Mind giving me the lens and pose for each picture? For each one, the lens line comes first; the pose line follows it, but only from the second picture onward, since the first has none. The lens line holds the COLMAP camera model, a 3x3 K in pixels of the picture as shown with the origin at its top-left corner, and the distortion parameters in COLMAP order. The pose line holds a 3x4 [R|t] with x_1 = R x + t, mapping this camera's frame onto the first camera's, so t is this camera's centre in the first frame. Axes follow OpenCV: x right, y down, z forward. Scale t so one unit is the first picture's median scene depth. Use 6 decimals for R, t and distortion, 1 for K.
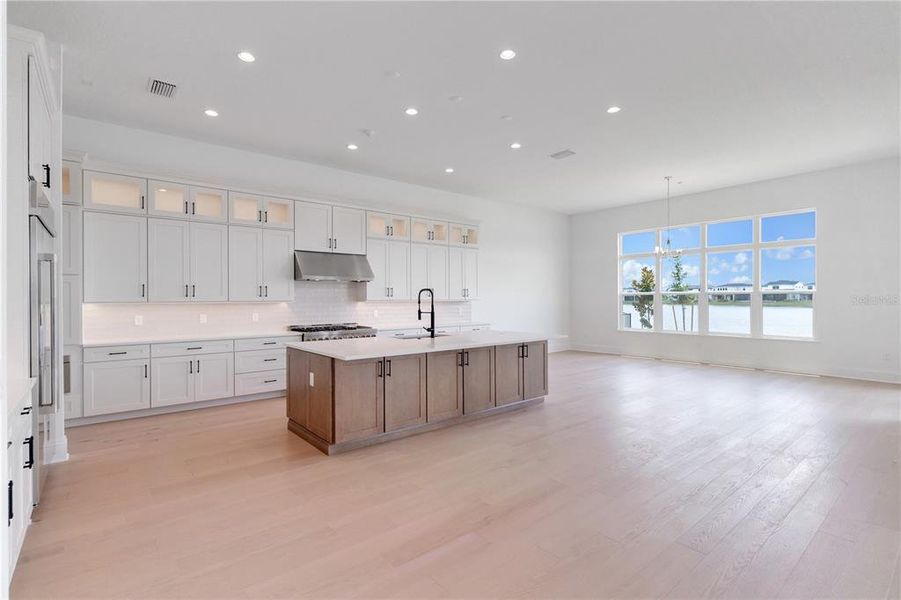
lens RADIAL K [[438.5, 0, 450.0], [0, 438.5, 300.4], [0, 0, 1]] dist [-0.001970, 0.000163]
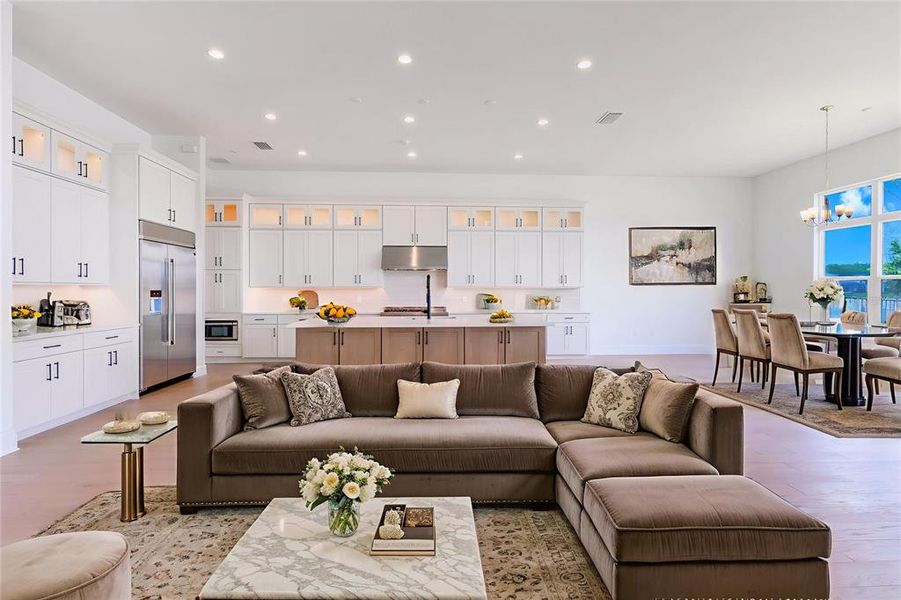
lens RADIAL K [[438.5, 0, 451.7], [0, 438.5, 296.0], [0, 0, 1]] dist [-0.001970, 0.000163]
pose [[0.804891, 0.009049, -0.593353, 0.530801], [-0.003040, 0.999933, 0.011127, 0.013132], [0.593415, -0.007152, 0.804865, 0.111126]]
